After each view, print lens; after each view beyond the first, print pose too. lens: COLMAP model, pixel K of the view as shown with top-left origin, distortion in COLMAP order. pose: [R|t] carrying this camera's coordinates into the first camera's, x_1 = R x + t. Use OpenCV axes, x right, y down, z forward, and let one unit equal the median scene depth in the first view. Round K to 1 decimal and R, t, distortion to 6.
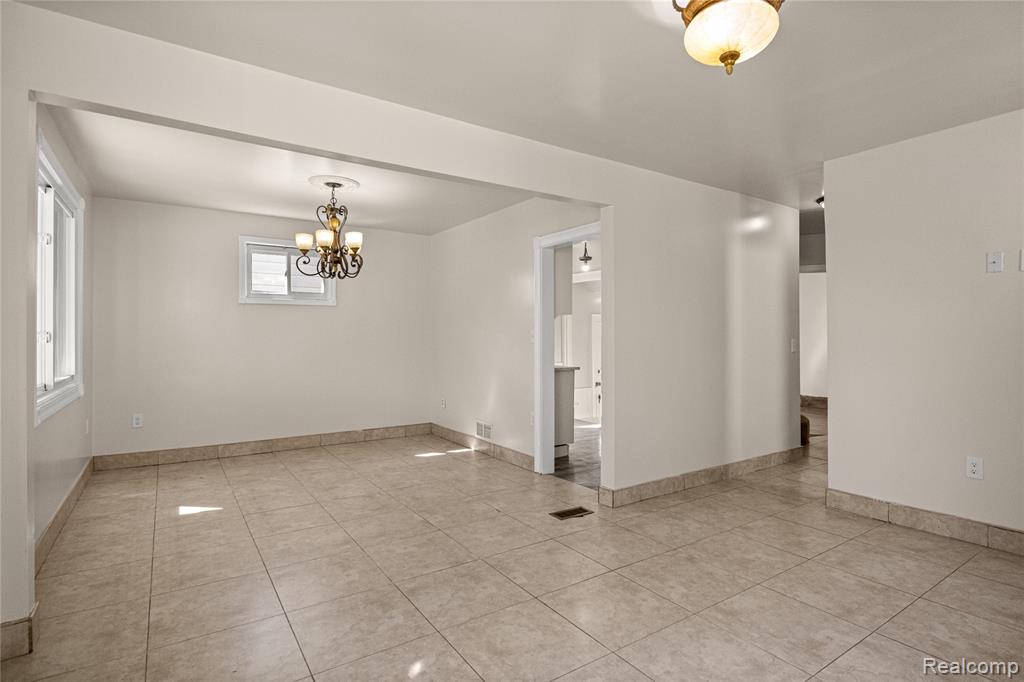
lens RADIAL K [[514.8, 0, 509.2], [0, 514.8, 339.7], [0, 0, 1]] dist [-0.003423, -0.000507]
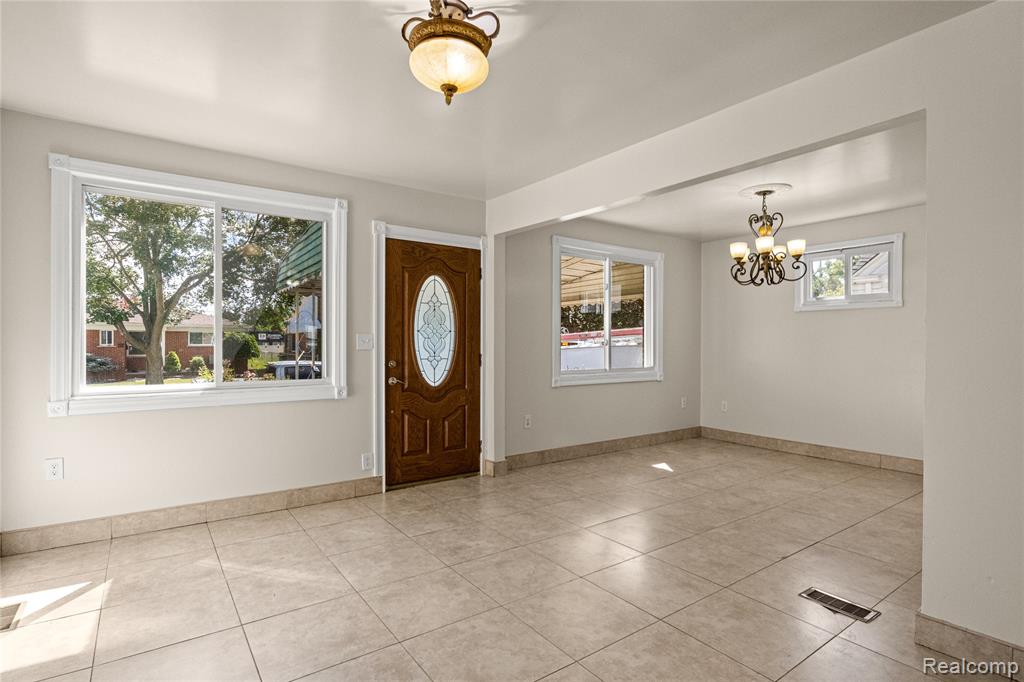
lens RADIAL K [[514.8, 0, 509.2], [0, 514.8, 339.7], [0, 0, 1]] dist [-0.003423, -0.000507]
pose [[0.032027, -0.004549, -0.999477, 0.889684], [-0.009515, 0.999943, -0.004856, -0.001750], [0.999442, 0.009665, 0.031982, 0.620912]]
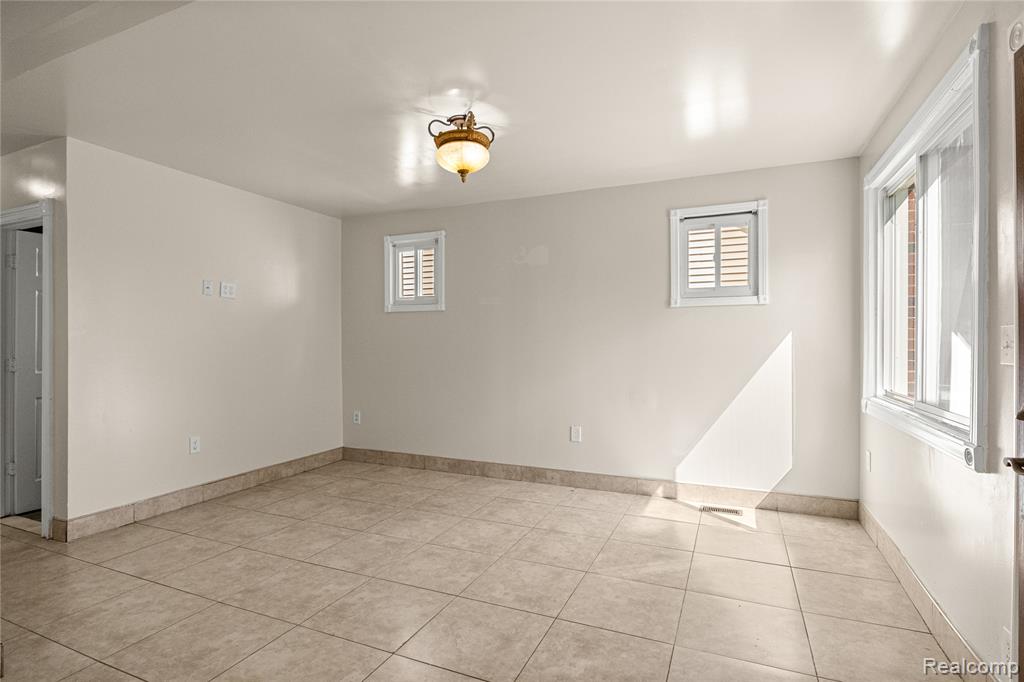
lens RADIAL K [[514.8, 0, 509.2], [0, 514.8, 339.7], [0, 0, 1]] dist [-0.003423, -0.000507]
pose [[-0.532515, 0.005010, 0.846406, -0.588184], [0.005530, 0.999982, -0.002440, -0.005990], [-0.846402, 0.003381, -0.532533, 0.991299]]
